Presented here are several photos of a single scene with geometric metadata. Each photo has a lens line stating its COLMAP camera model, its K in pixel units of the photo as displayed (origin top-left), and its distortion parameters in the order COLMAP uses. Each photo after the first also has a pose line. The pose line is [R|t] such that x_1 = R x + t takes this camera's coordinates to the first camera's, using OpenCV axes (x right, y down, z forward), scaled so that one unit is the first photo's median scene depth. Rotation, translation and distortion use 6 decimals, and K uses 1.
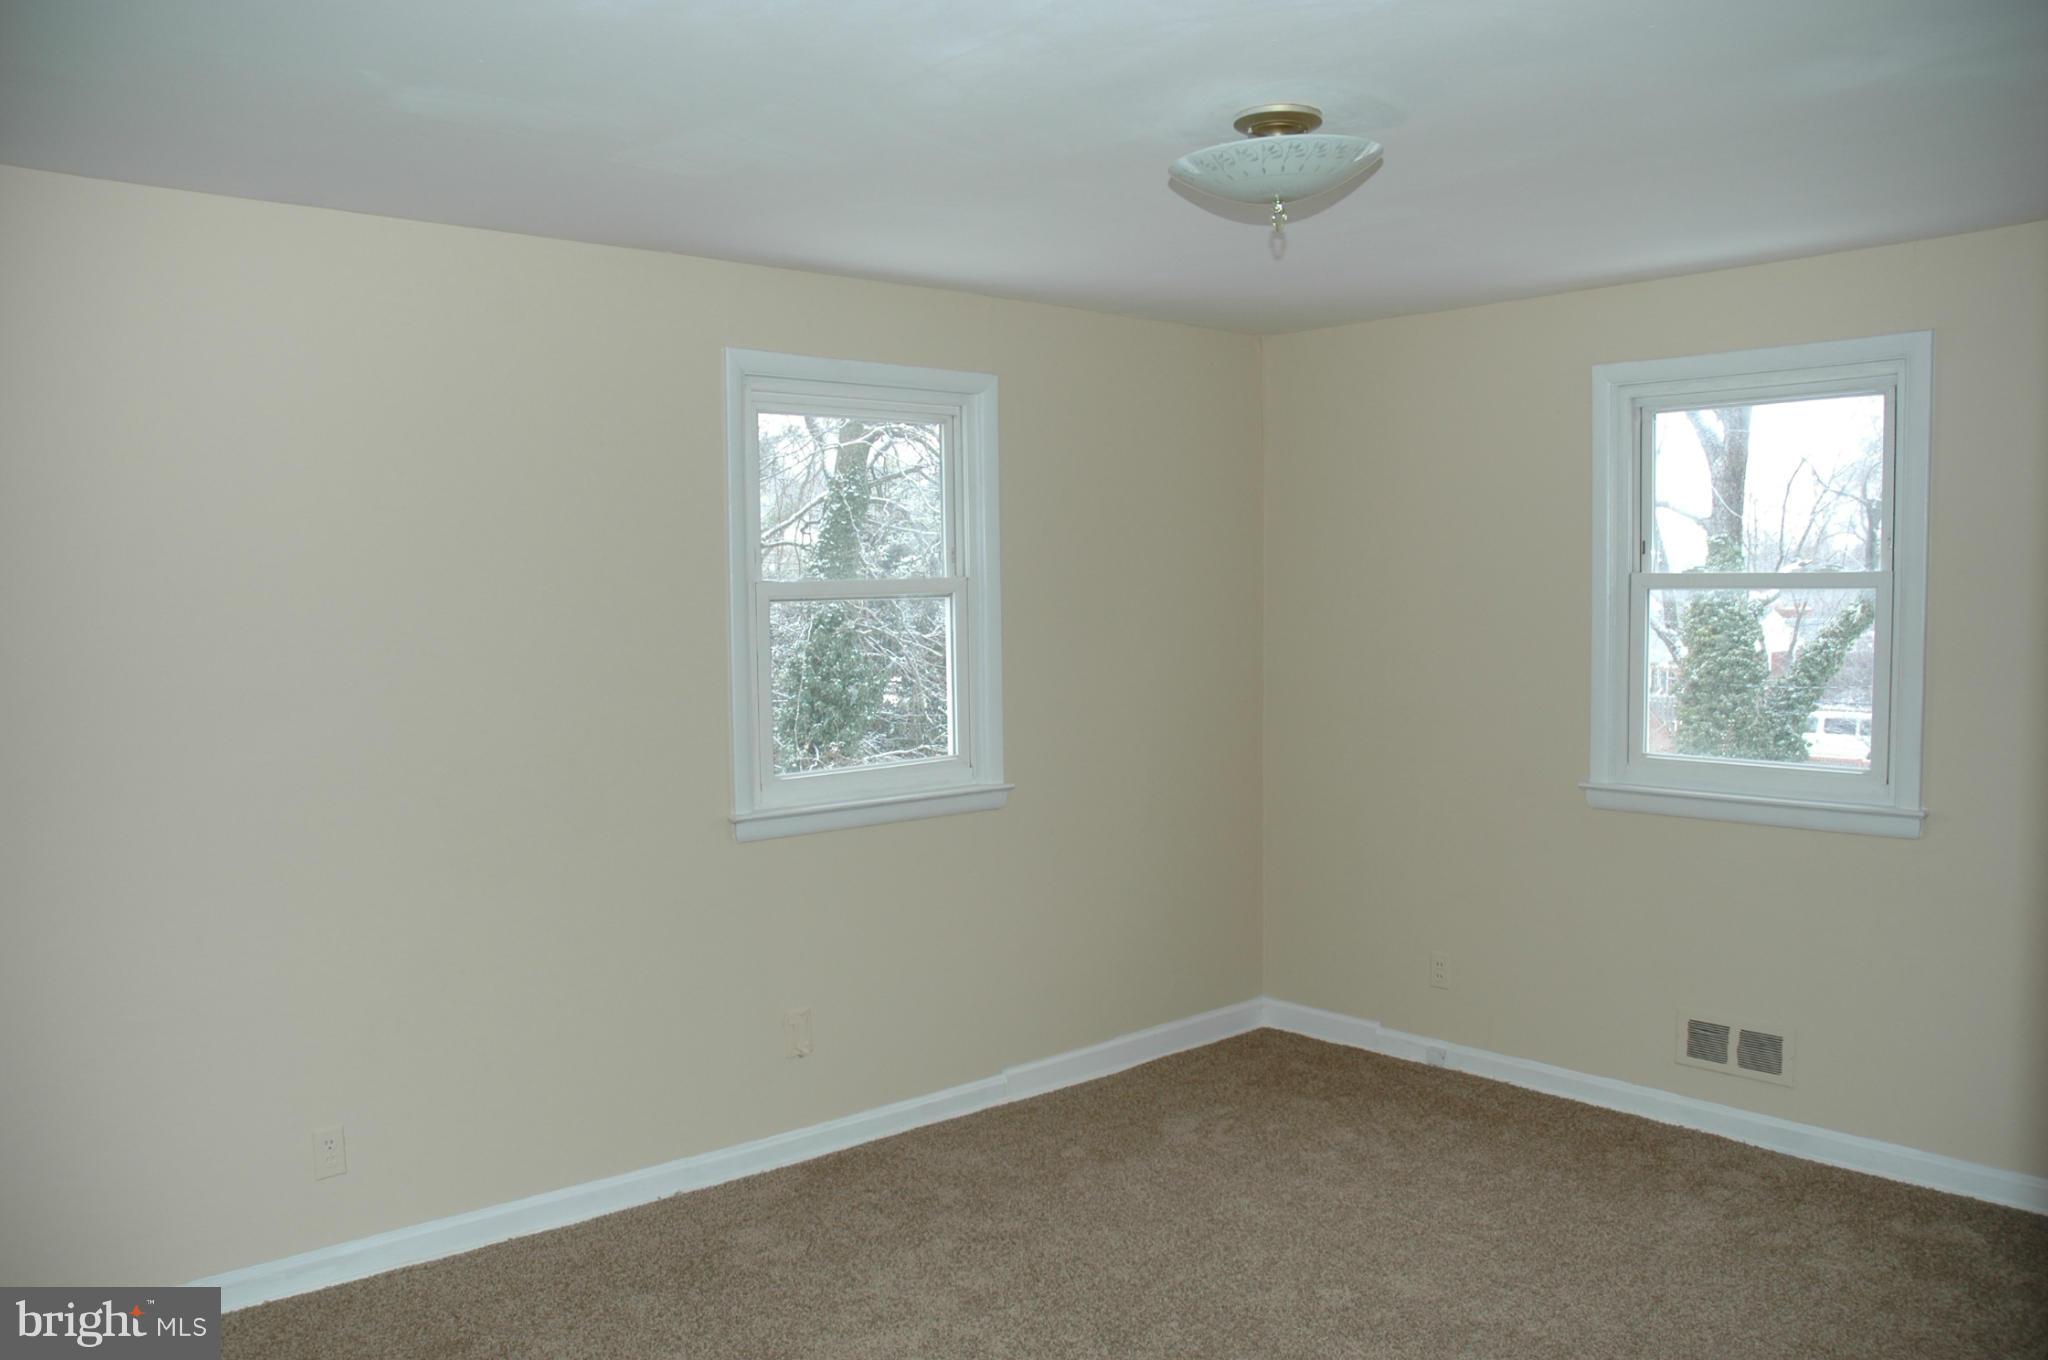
lens RADIAL K [[1640.7, 0, 1009.7], [0, 1640.7, 686.8], [0, 0, 1]] dist [-0.145100, 0.171662]
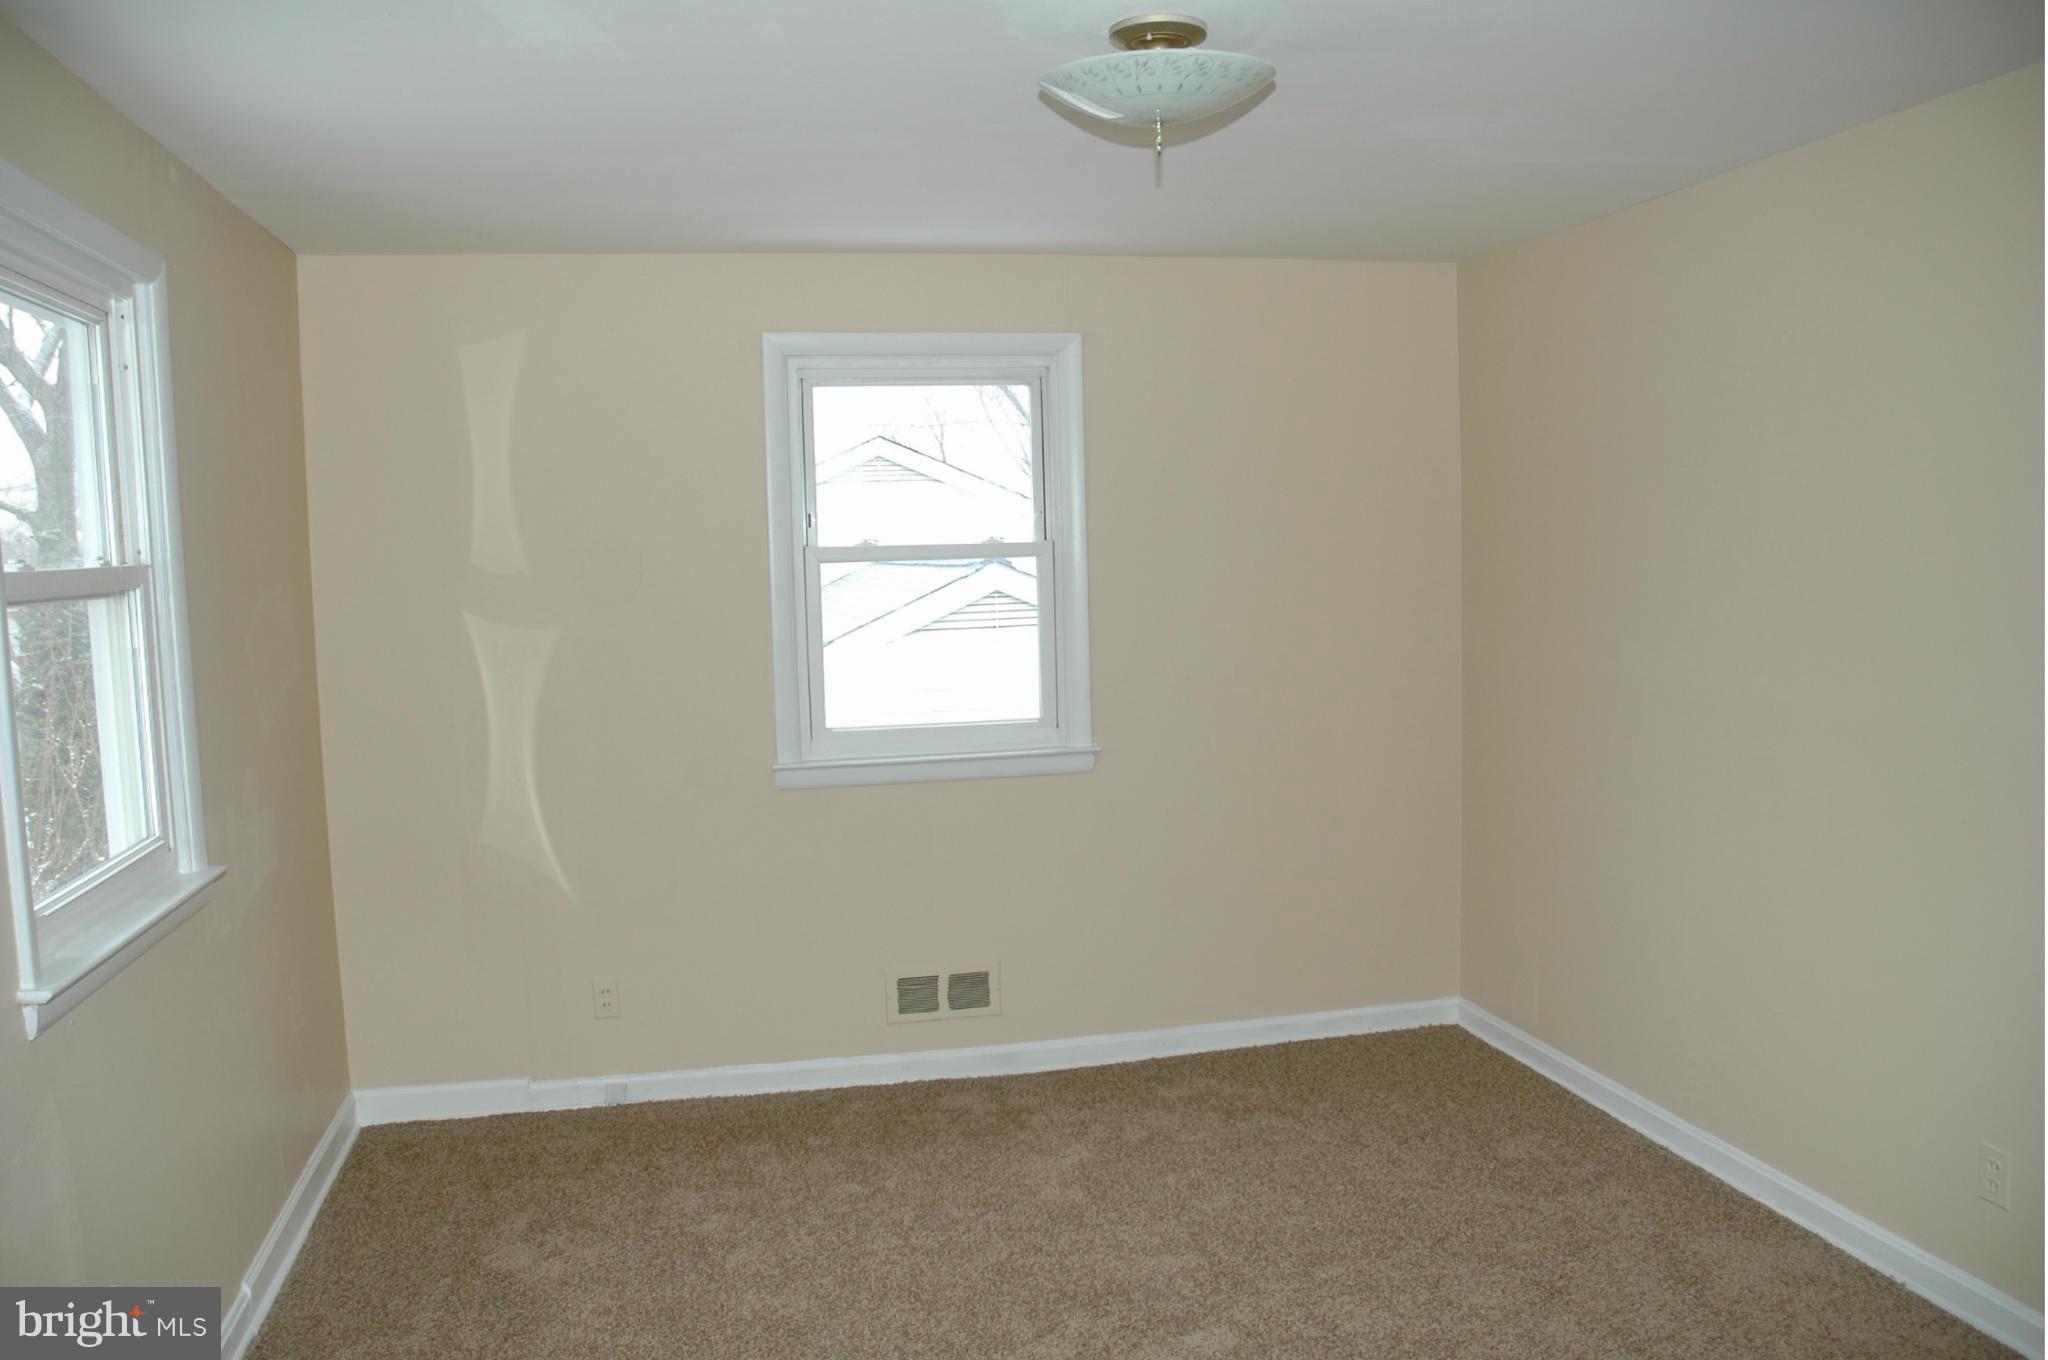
lens RADIAL K [[1640.7, 0, 1009.7], [0, 1640.7, 686.8], [0, 0, 1]] dist [-0.145100, 0.171662]
pose [[0.499778, -0.077281, 0.862699, -0.435624], [0.077030, 0.996031, 0.044600, -0.020850], [-0.862722, 0.044164, 0.503747, 0.404675]]
